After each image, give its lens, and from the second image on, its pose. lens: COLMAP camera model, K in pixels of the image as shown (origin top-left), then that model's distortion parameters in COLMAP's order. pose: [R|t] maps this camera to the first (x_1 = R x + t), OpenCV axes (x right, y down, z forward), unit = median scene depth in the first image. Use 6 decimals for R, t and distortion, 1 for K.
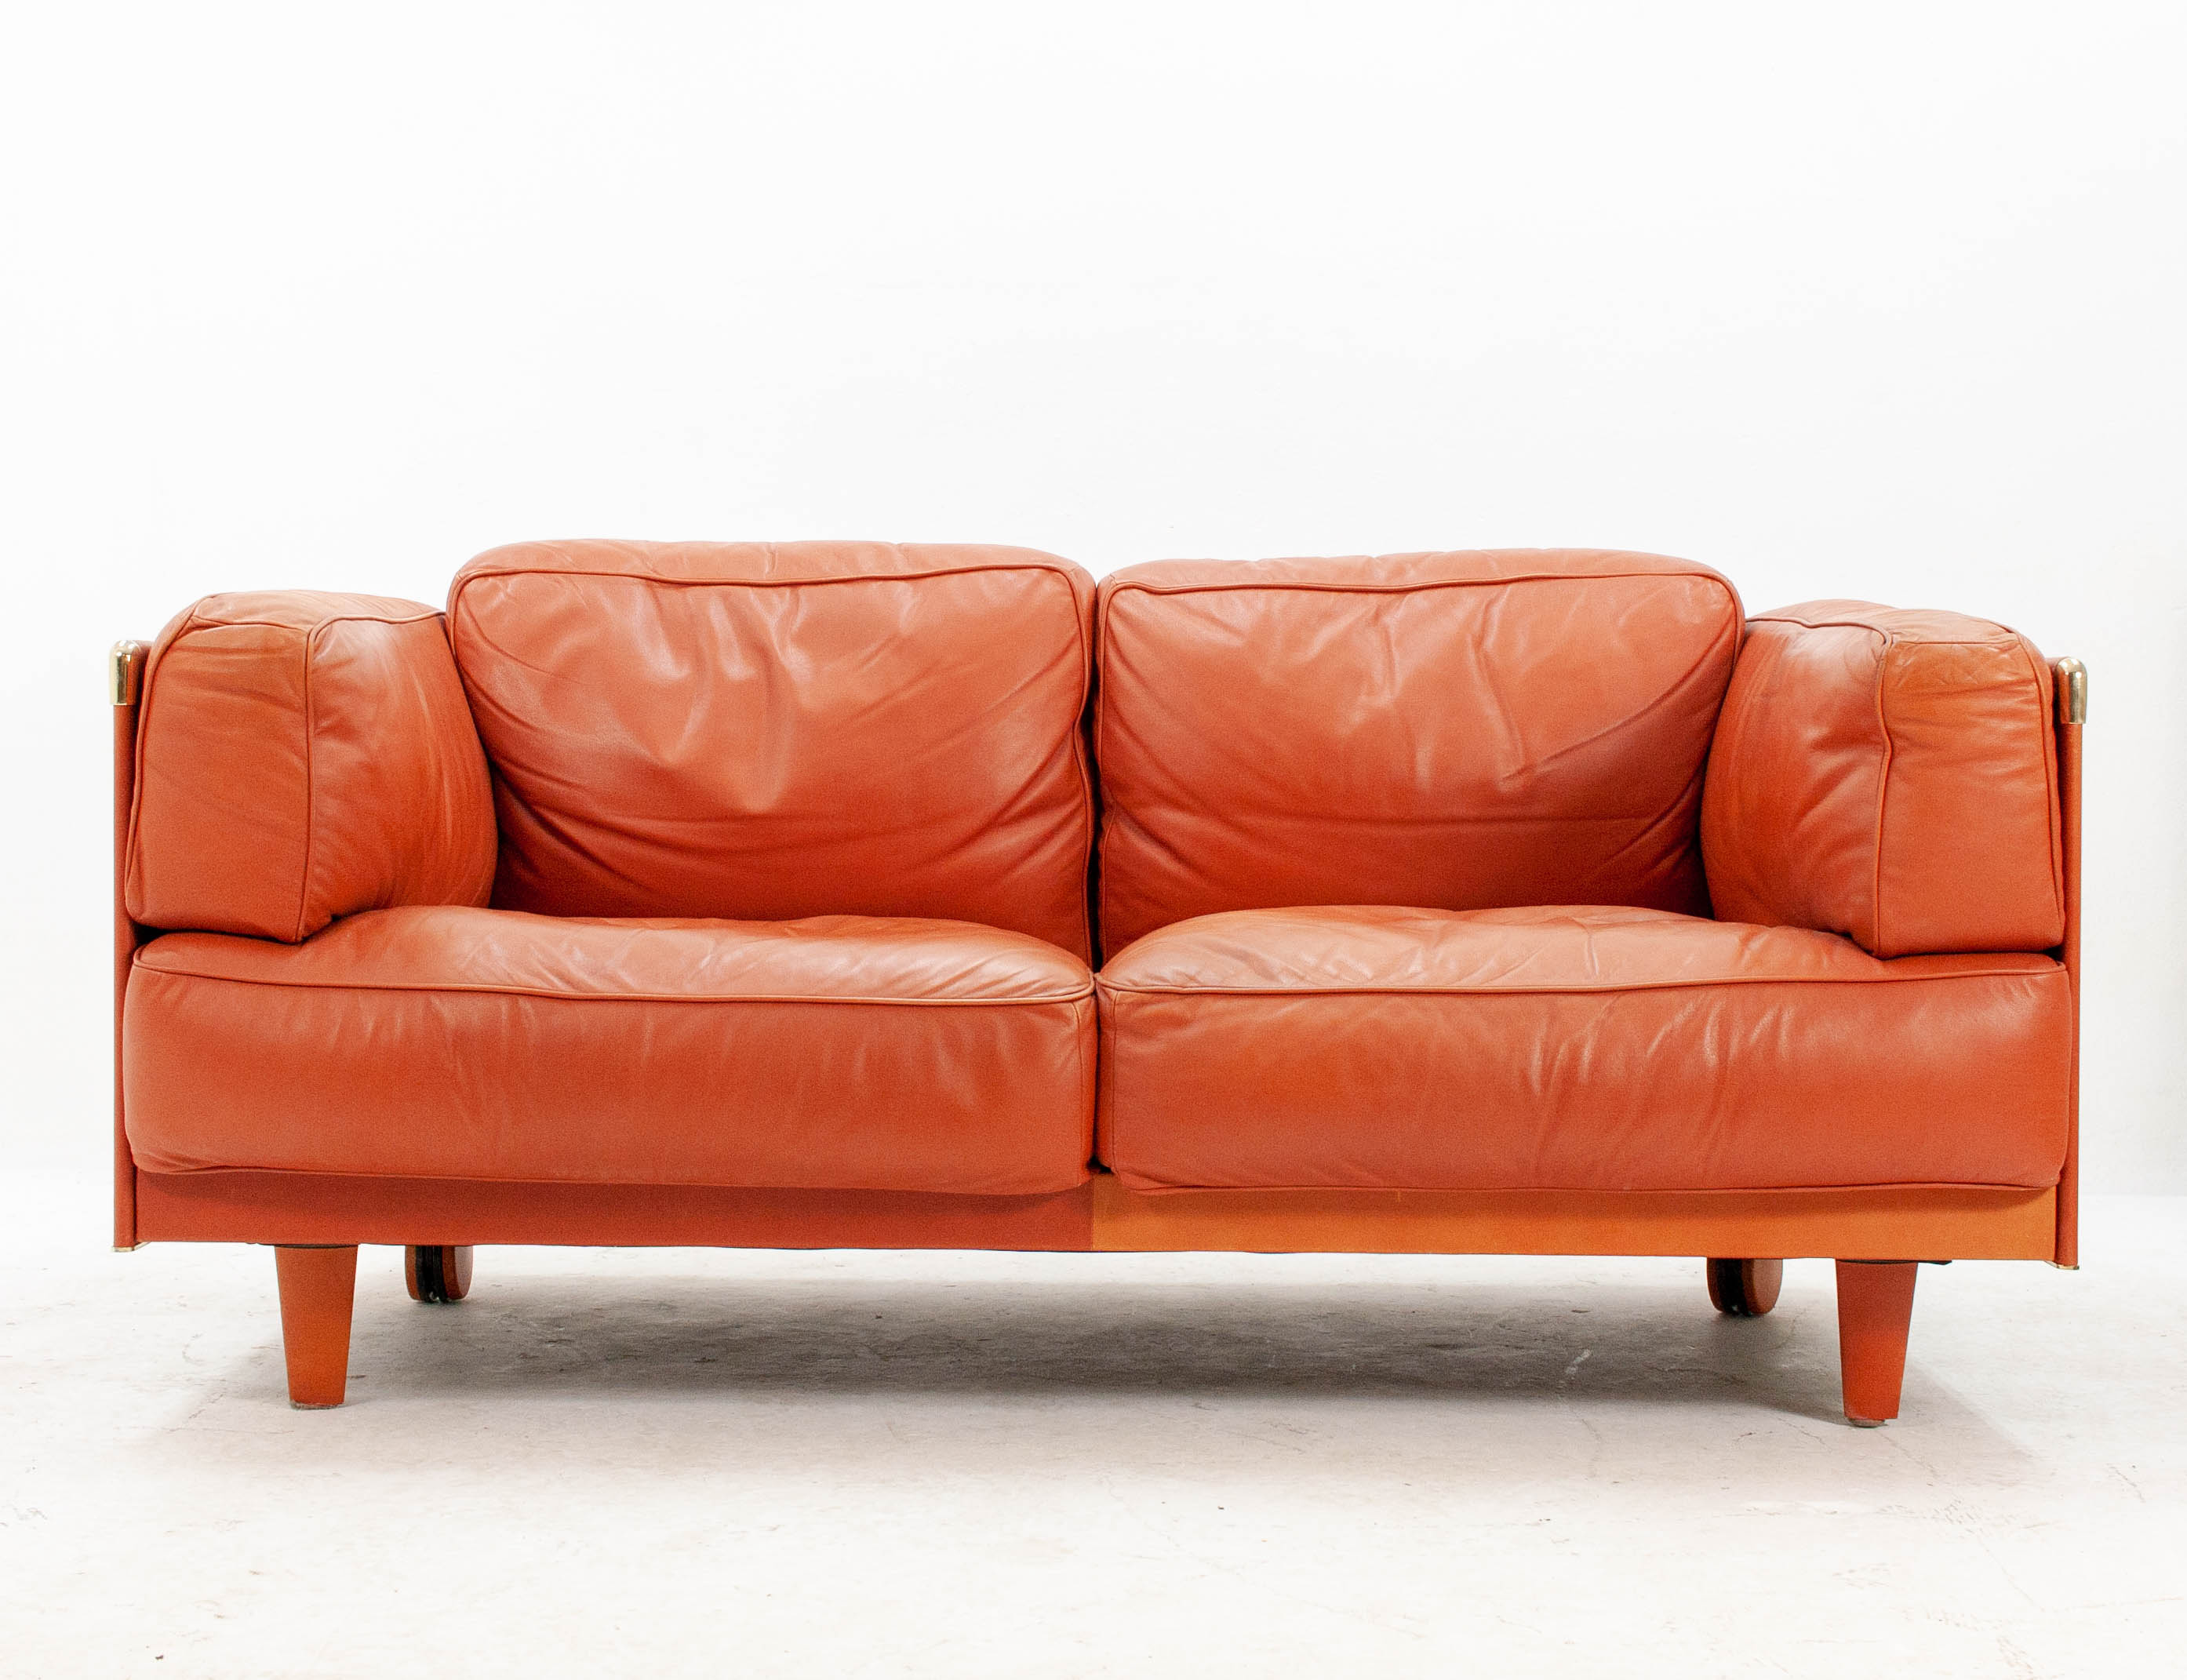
lens RADIAL K [[3174.1, 0, 1077.6], [0, 3174.1, 817.6], [0, 0, 1]] dist [0.005900, 0.000000]
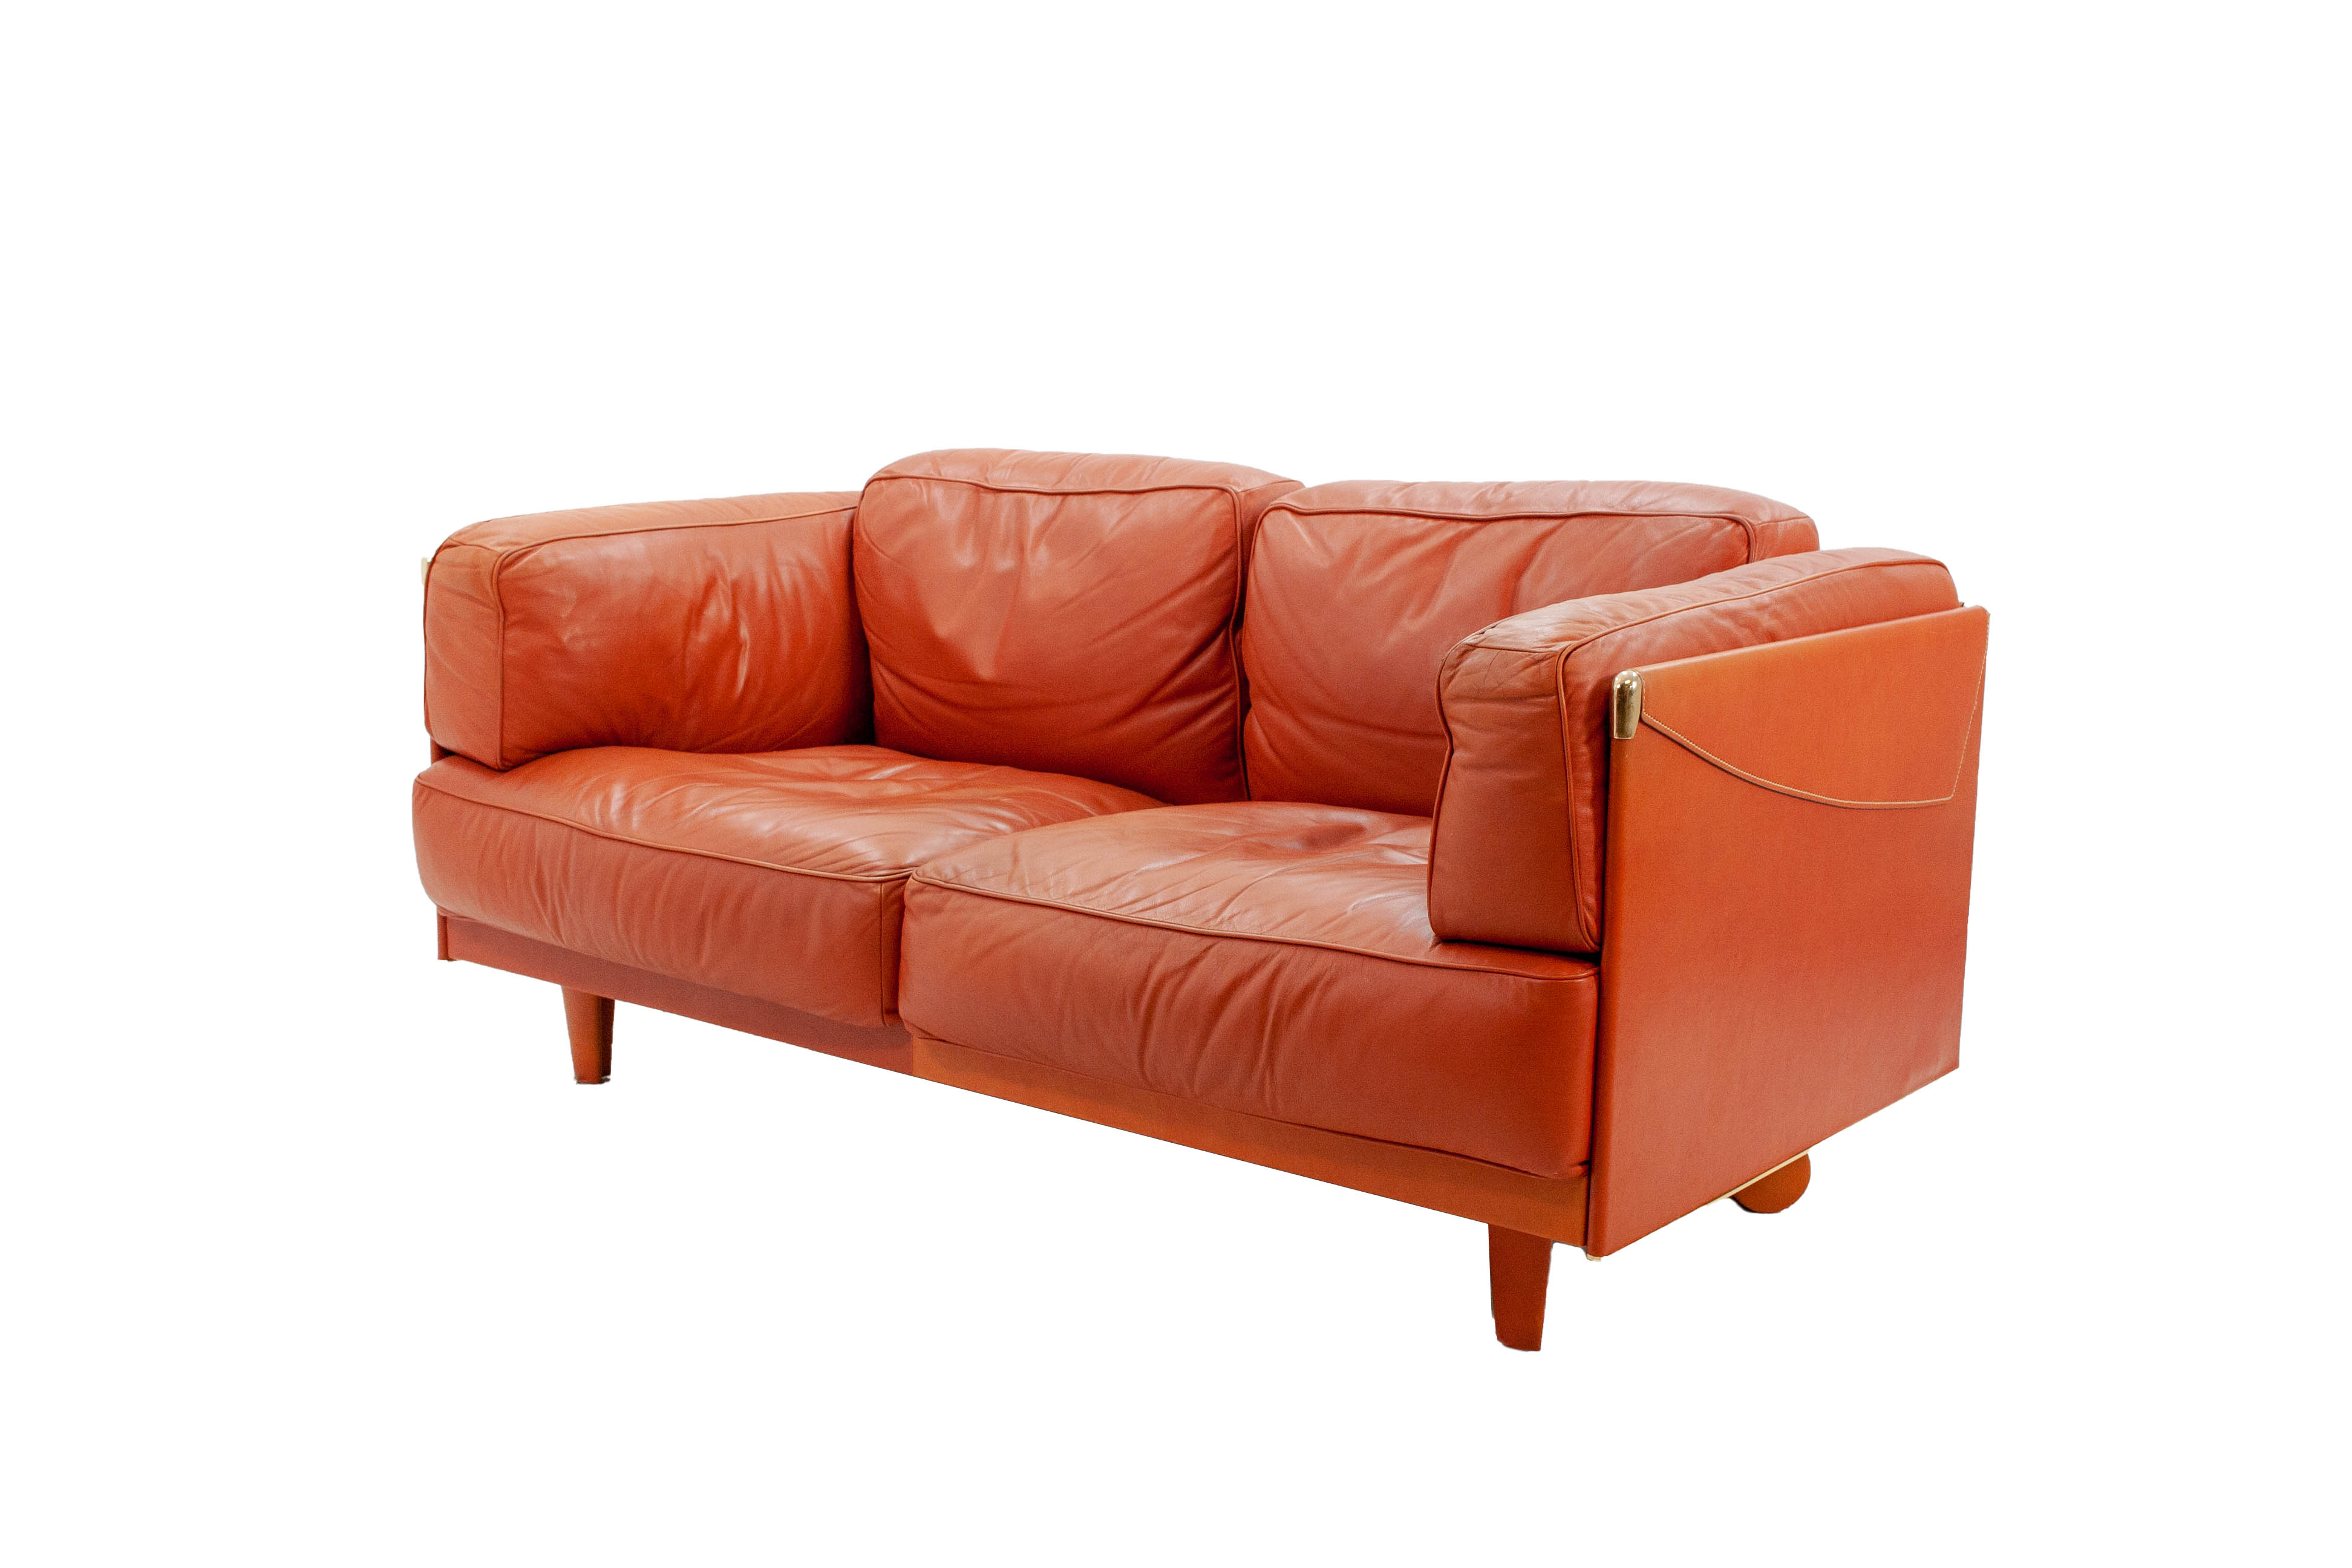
lens RADIAL K [[2534.8, 0, 1193.9], [0, 2534.8, 801.3], [0, 0, 1]] dist [-0.022676, 0.000000]
pose [[0.793225, 0.111235, -0.598683, 0.576176], [-0.031288, 0.989320, 0.142360, -0.099894], [0.608125, -0.094192, 0.788234, 0.240902]]
